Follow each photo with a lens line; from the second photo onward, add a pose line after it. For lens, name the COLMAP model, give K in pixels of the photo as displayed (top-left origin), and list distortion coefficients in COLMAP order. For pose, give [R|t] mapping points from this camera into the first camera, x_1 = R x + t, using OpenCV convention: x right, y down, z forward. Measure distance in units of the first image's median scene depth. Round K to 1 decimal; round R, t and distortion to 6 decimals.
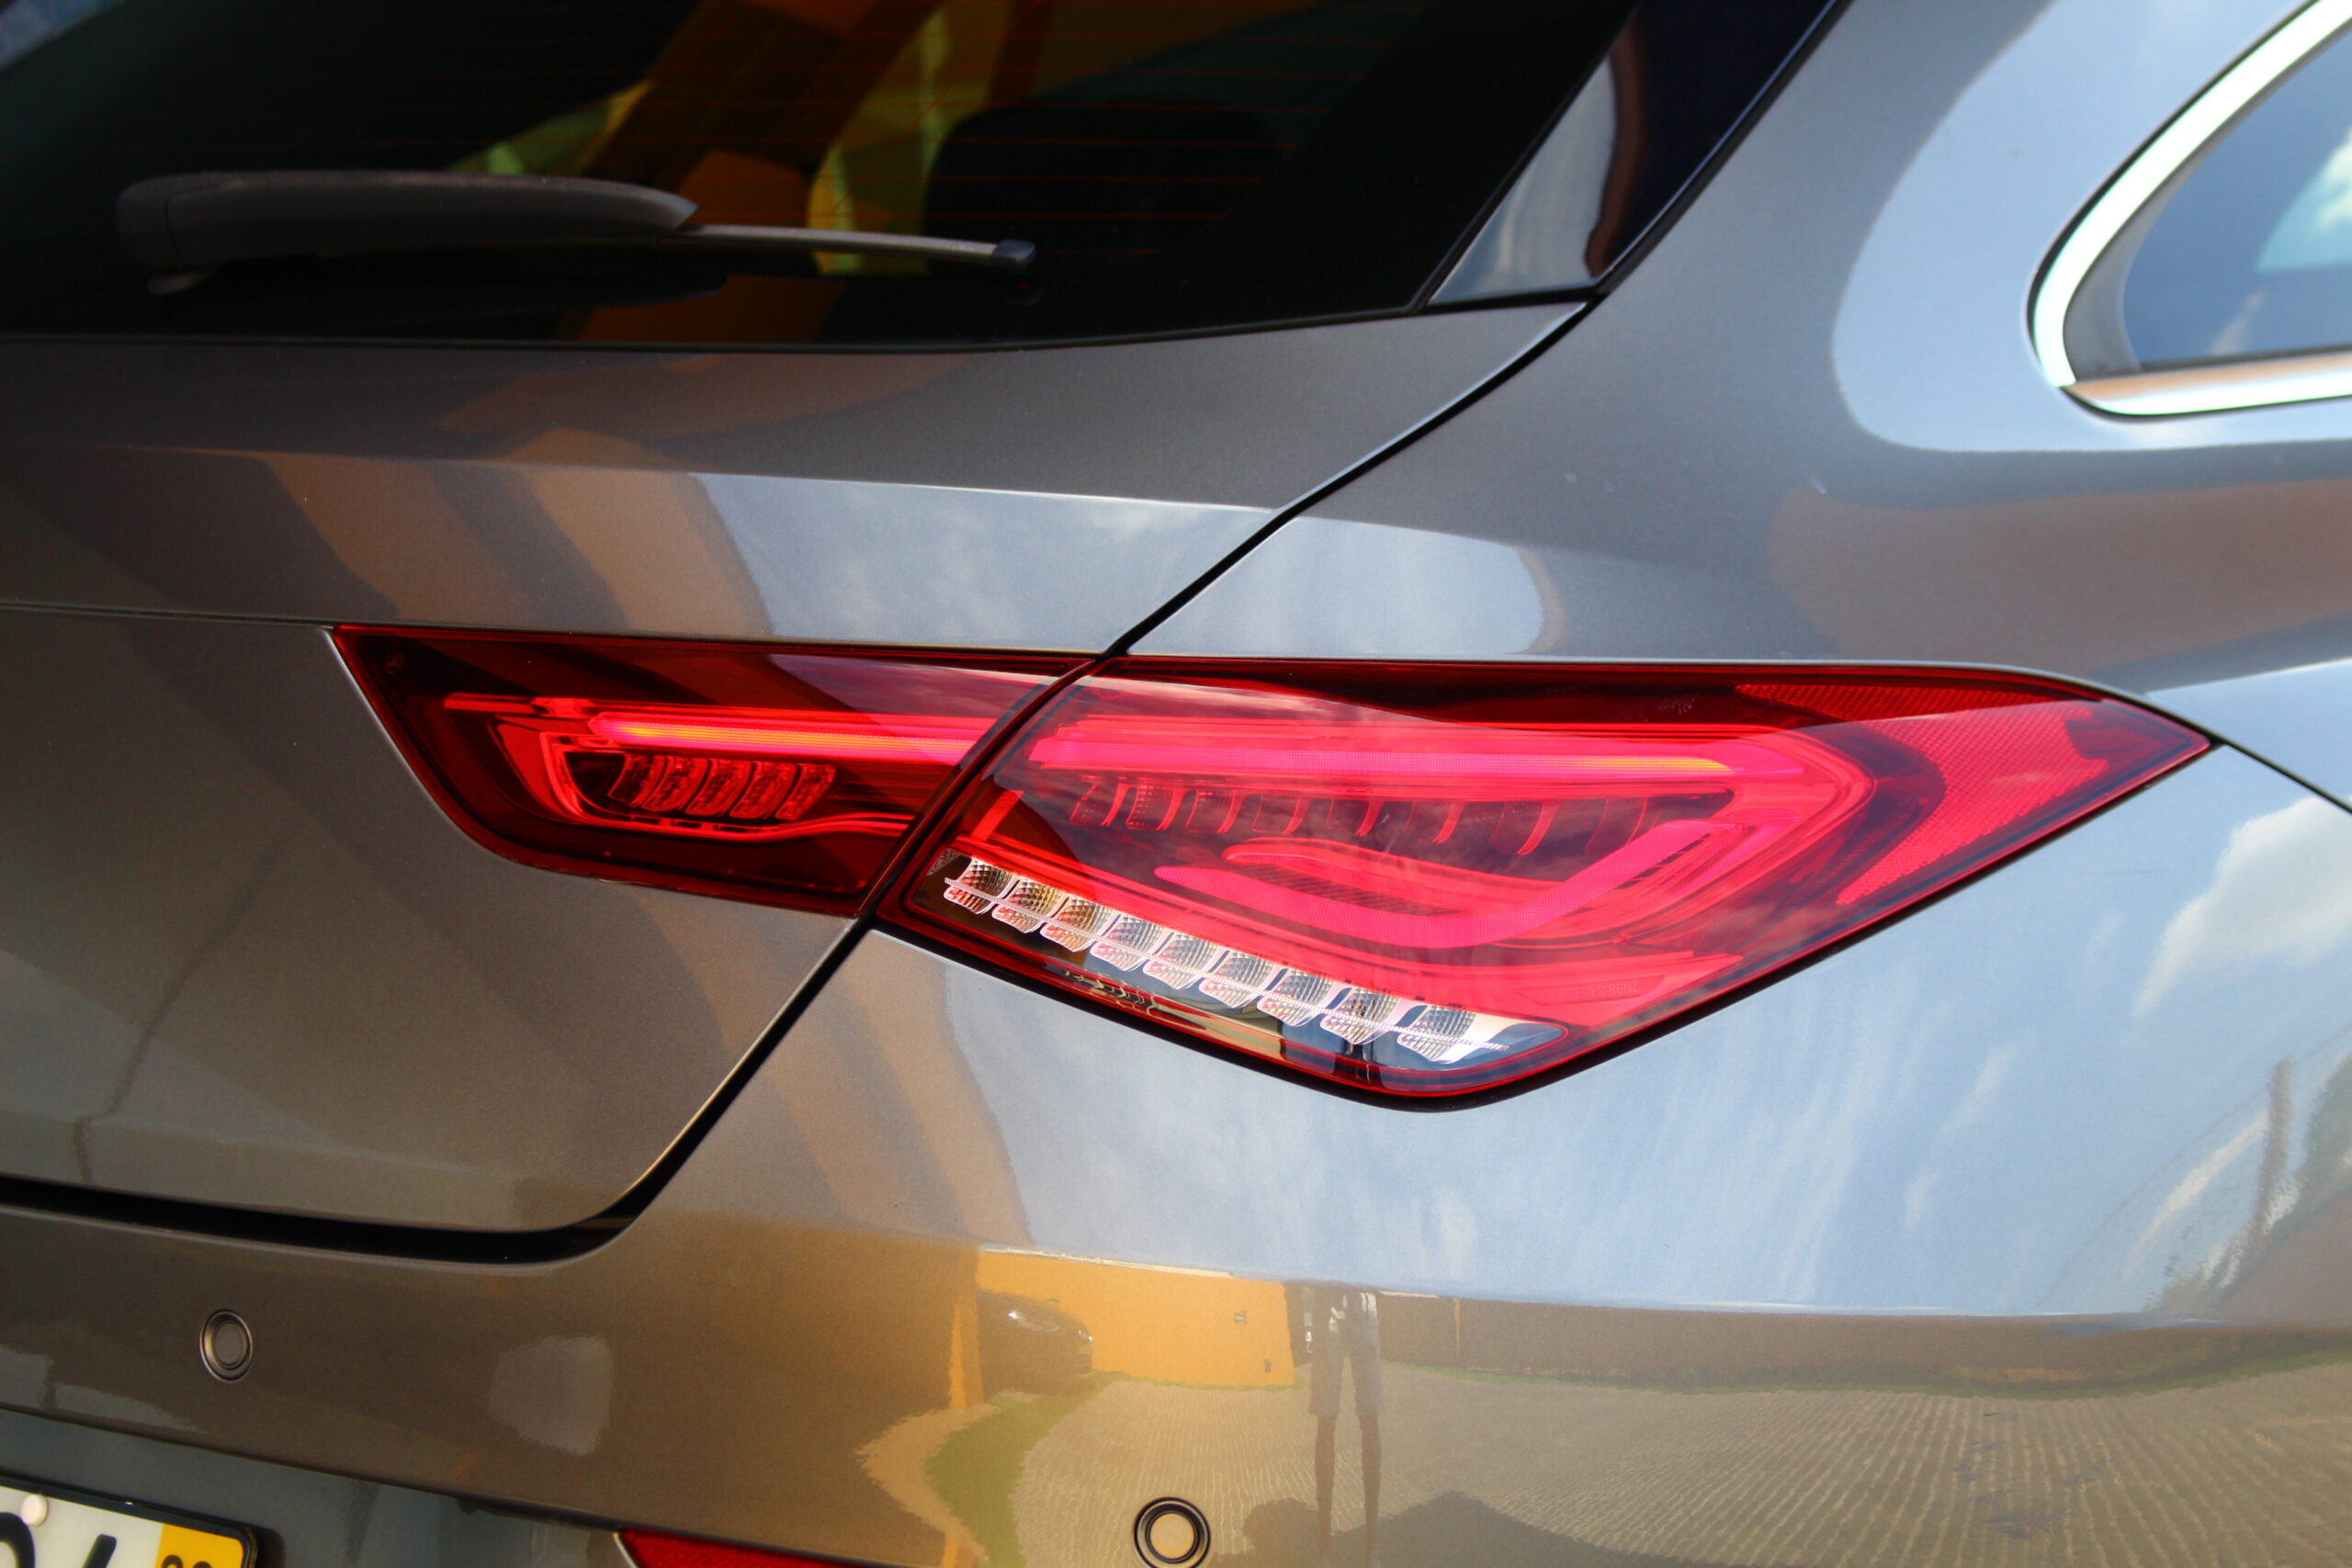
lens RADIAL K [[5702.4, 0, 1174.3], [0, 5702.4, 779.5], [0, 0, 1]] dist [-0.014984, 0.000000]
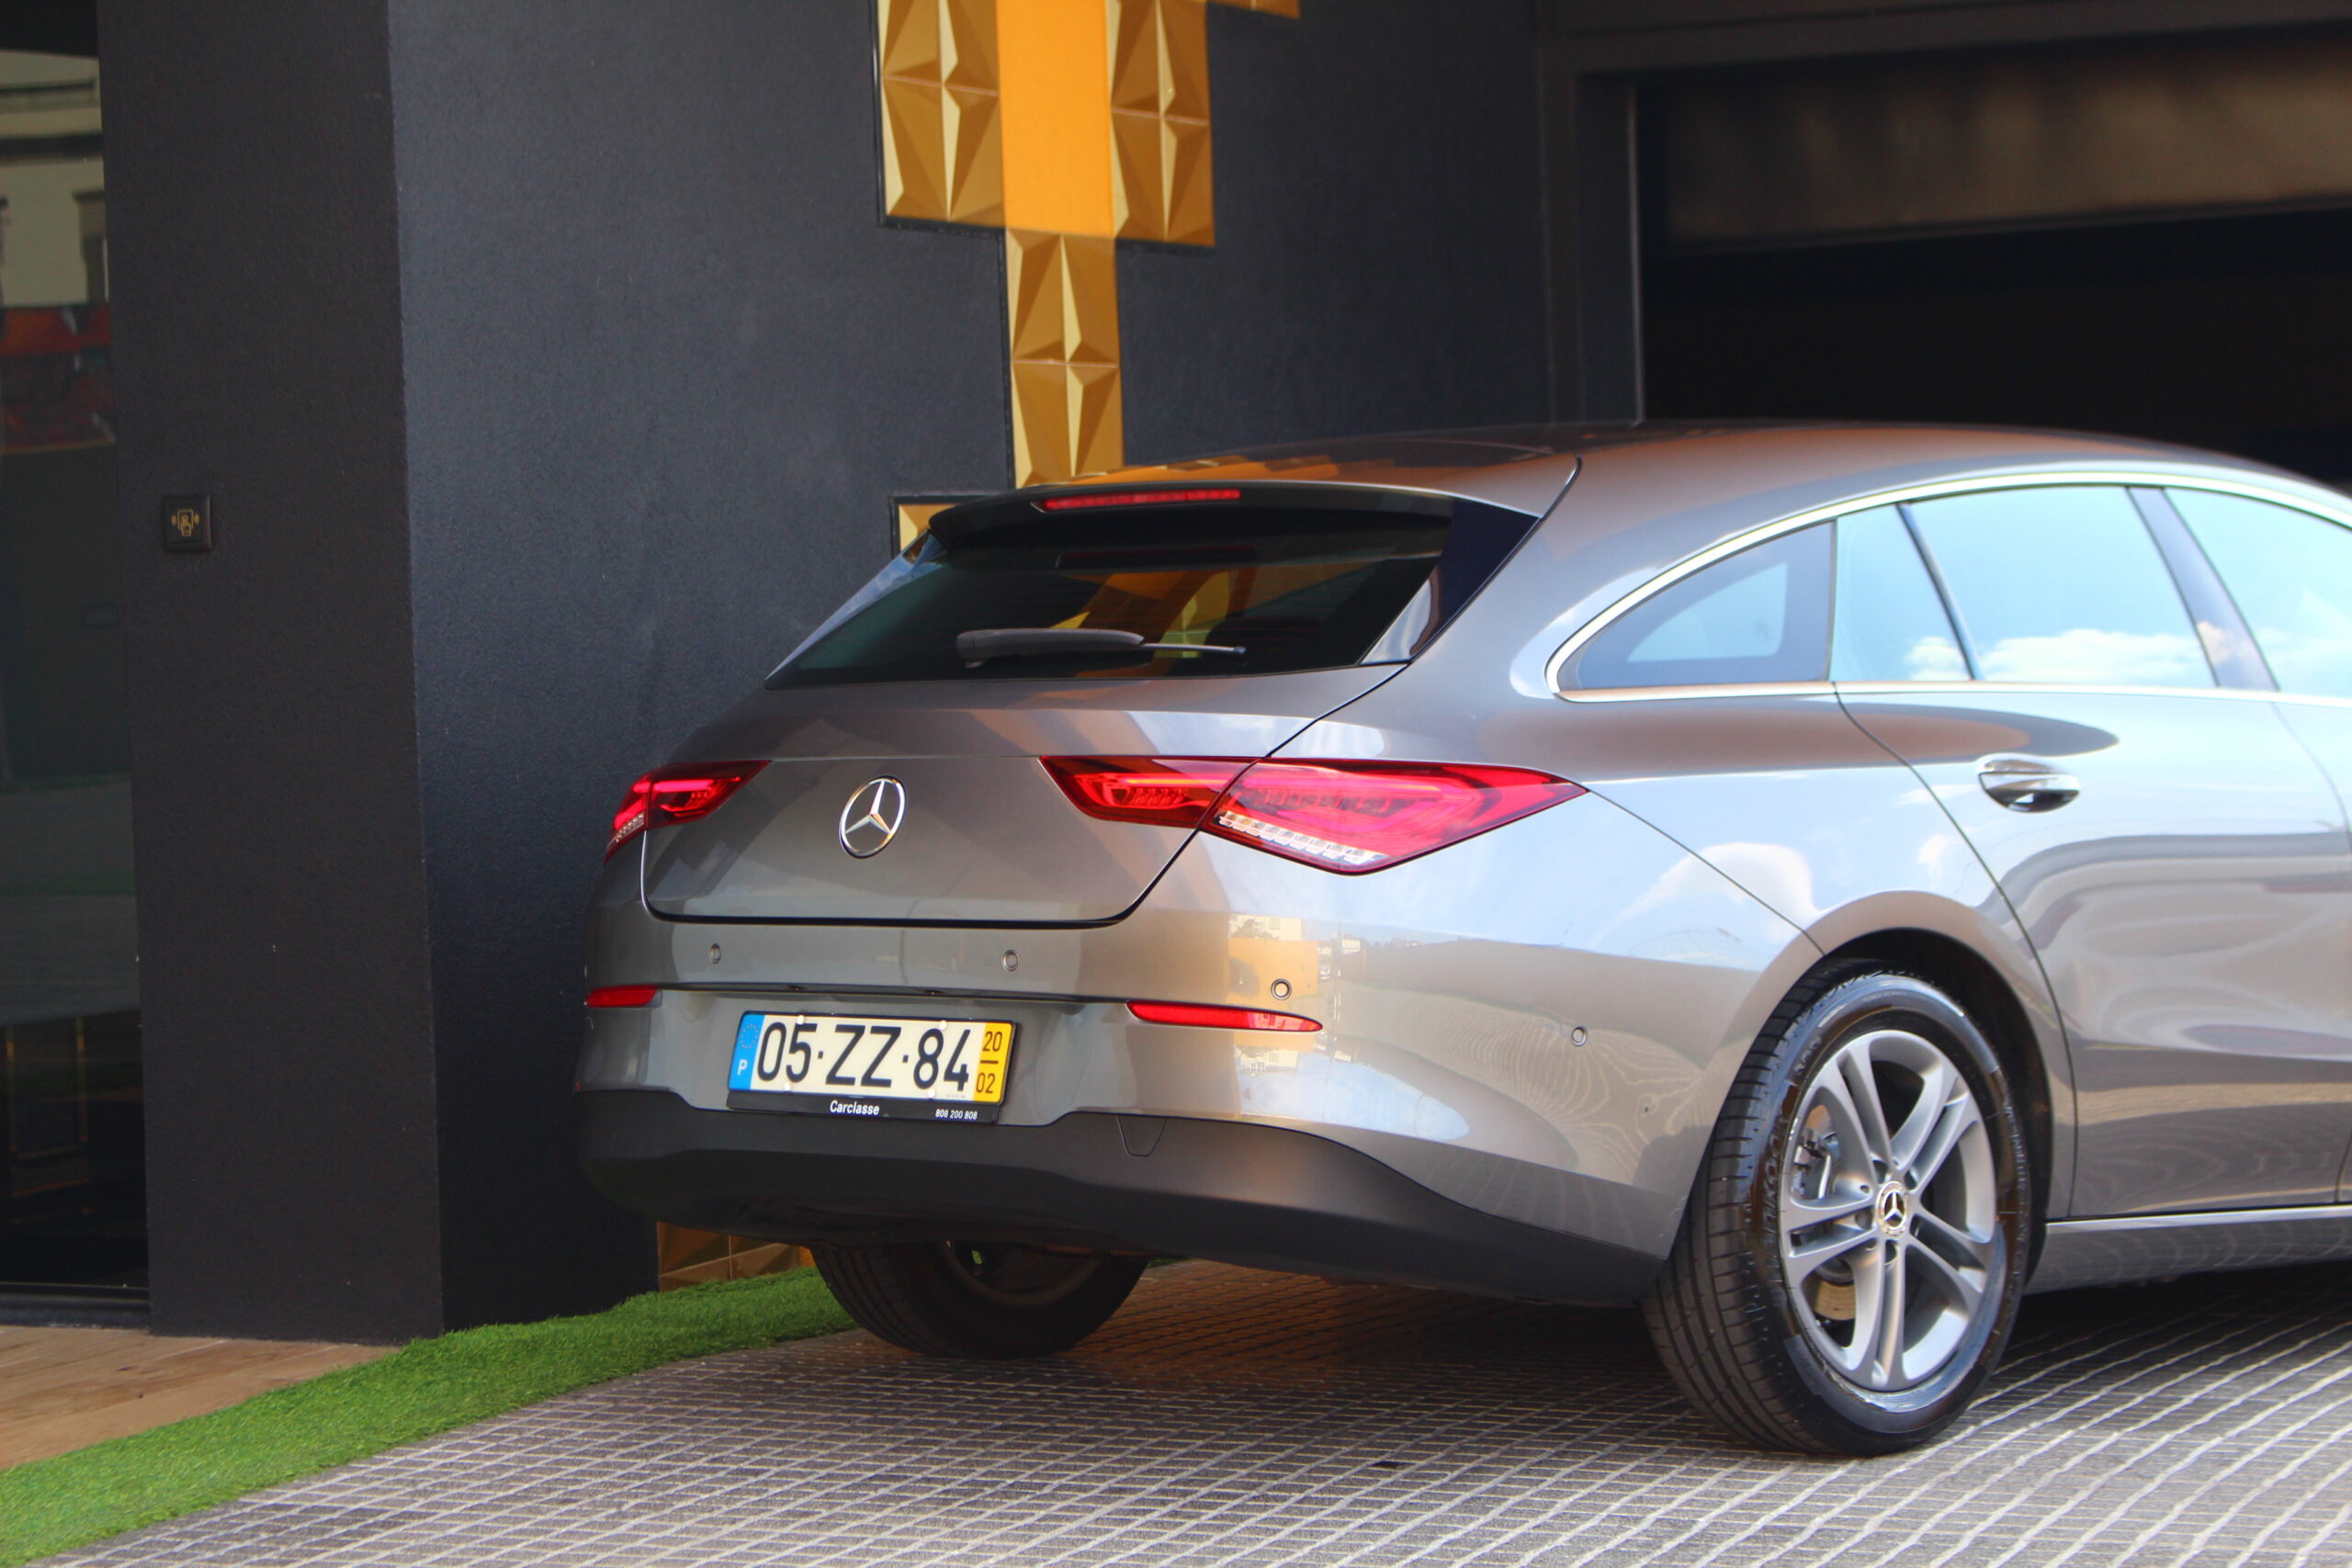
lens RADIAL K [[5702.4, 0, 1168.7], [0, 5702.4, 736.5], [0, 0, 1]] dist [-0.014984, 0.000000]
pose [[0.999331, 0.001102, -0.036549, 0.056990], [-0.005135, 0.993870, -0.110439, 0.351549], [0.036203, 0.110553, 0.993211, -2.491348]]
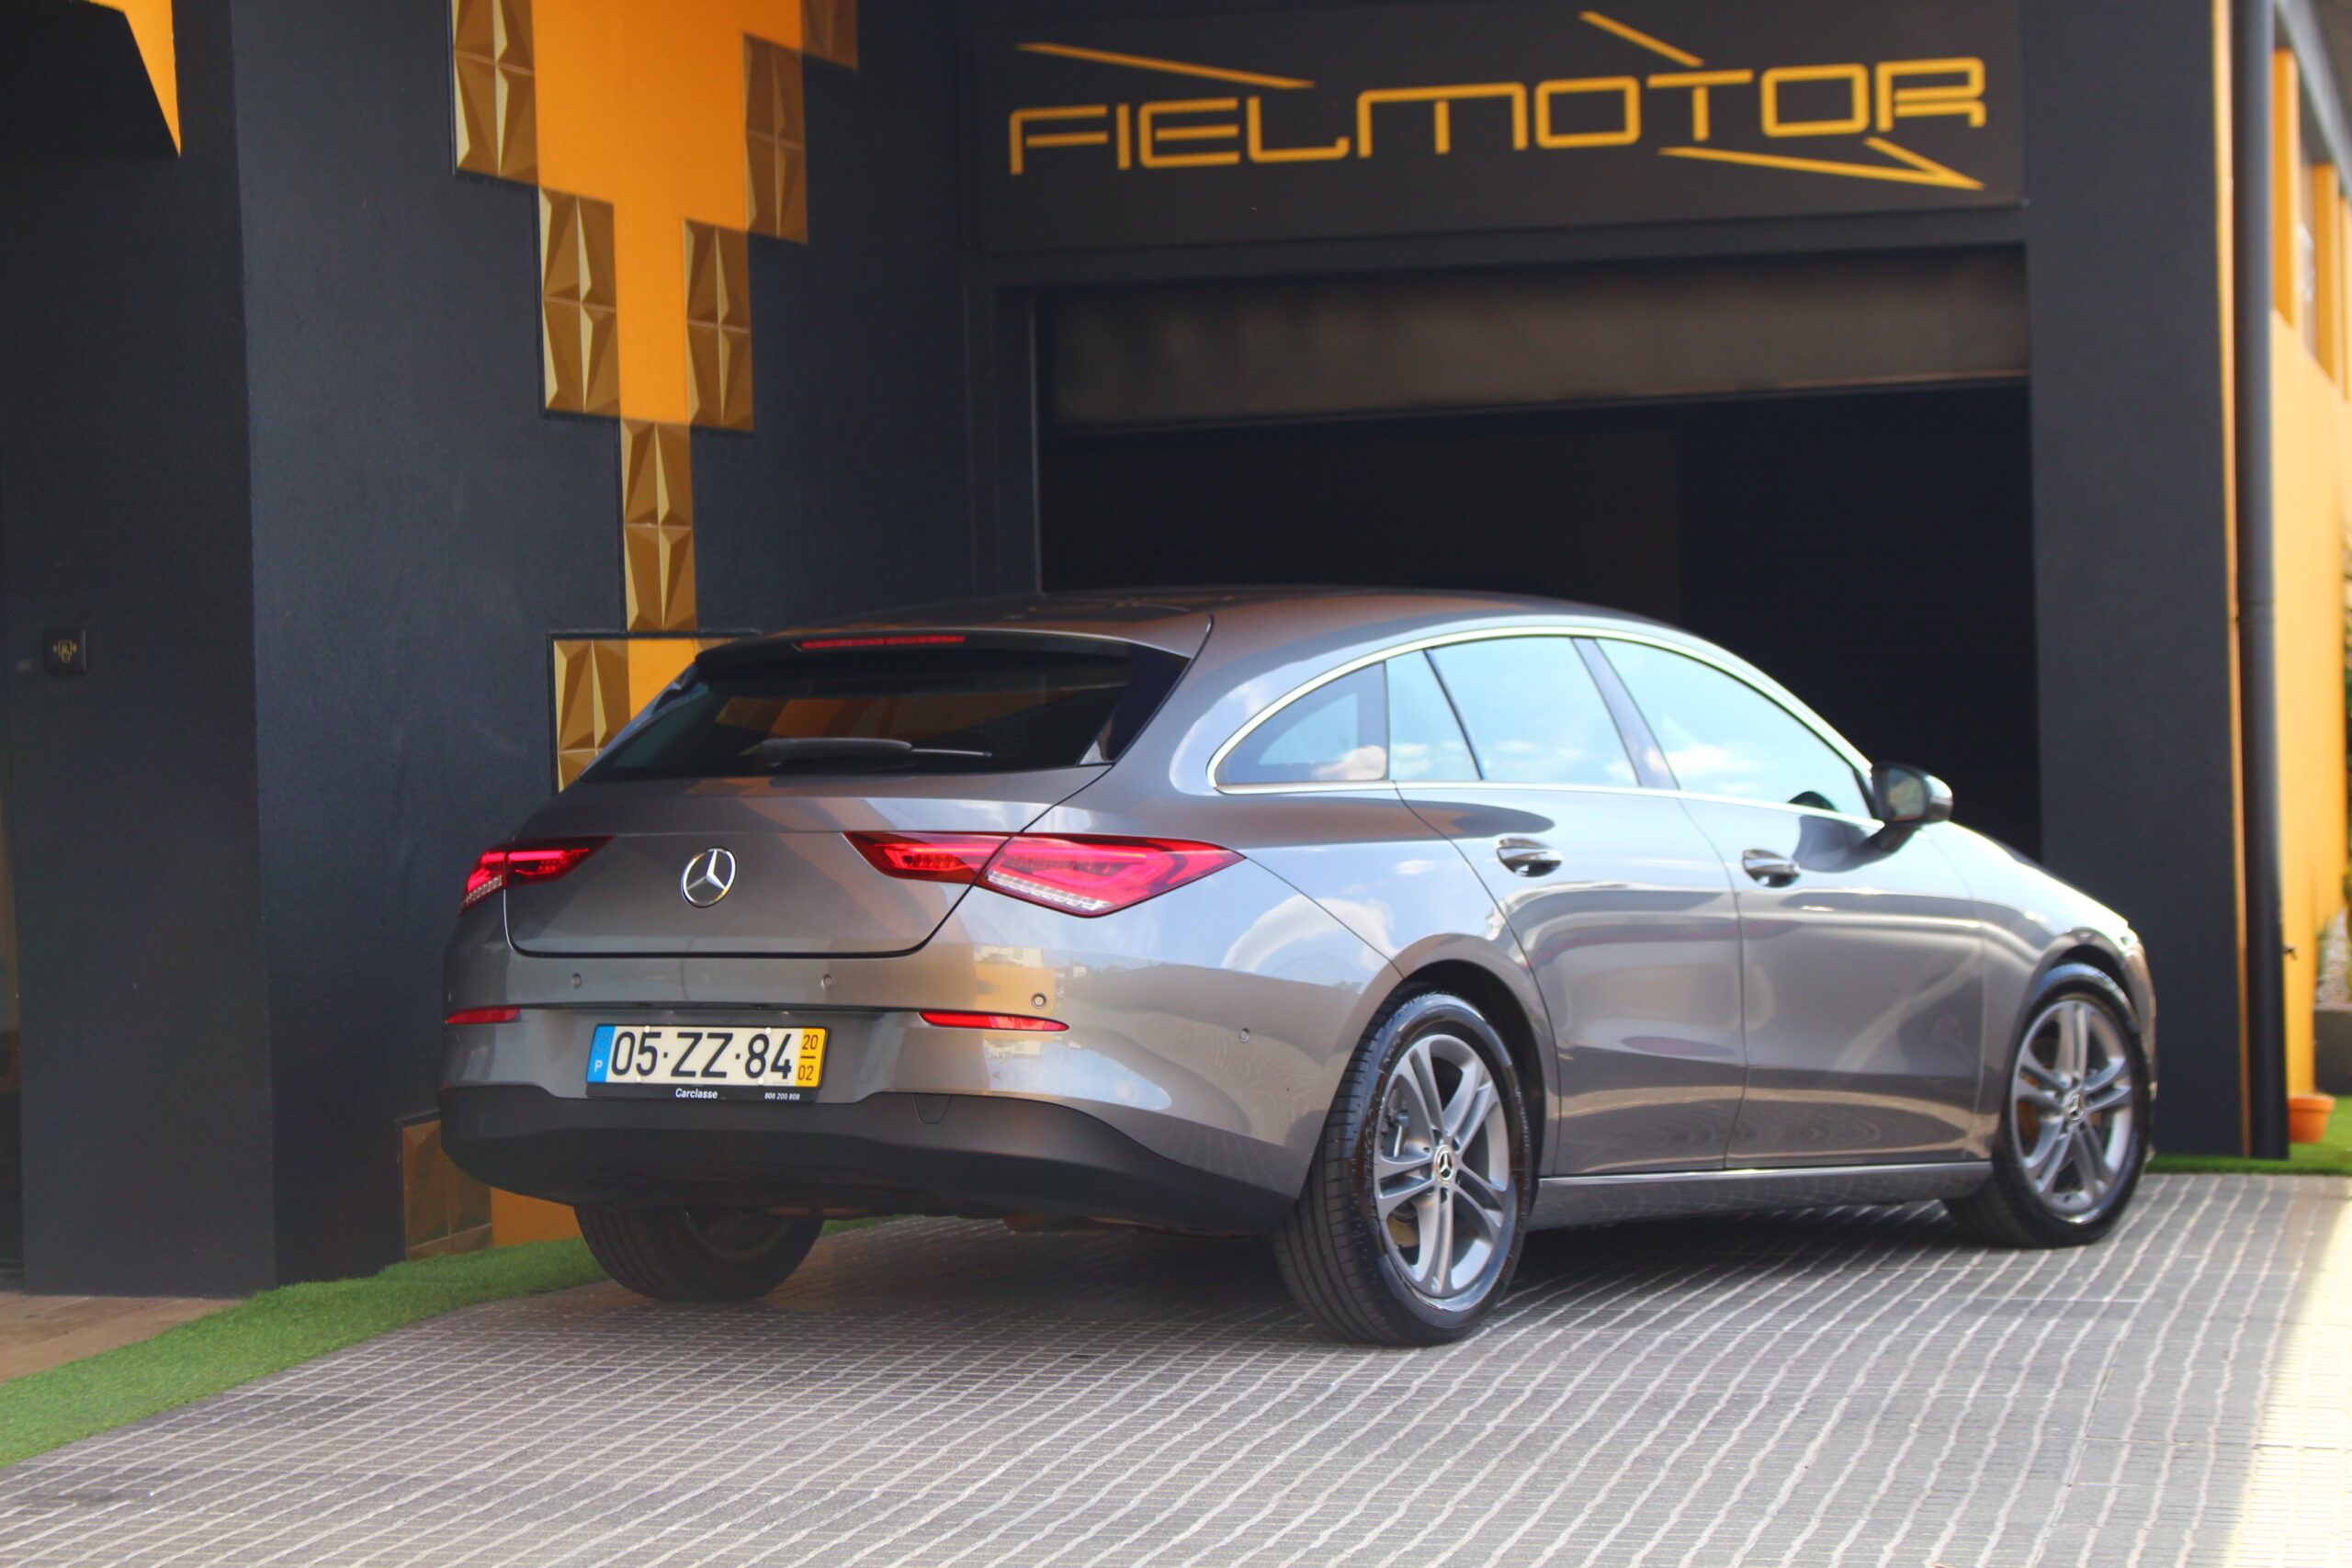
lens RADIAL K [[5702.4, 0, 1180.9], [0, 5702.4, 784.4], [0, 0, 1]] dist [-0.014984, 0.000000]
pose [[0.989510, 0.005088, 0.144375, -0.567584], [0.012791, 0.992369, -0.122638, 0.526716], [-0.143897, 0.123198, 0.981894, -3.741862]]
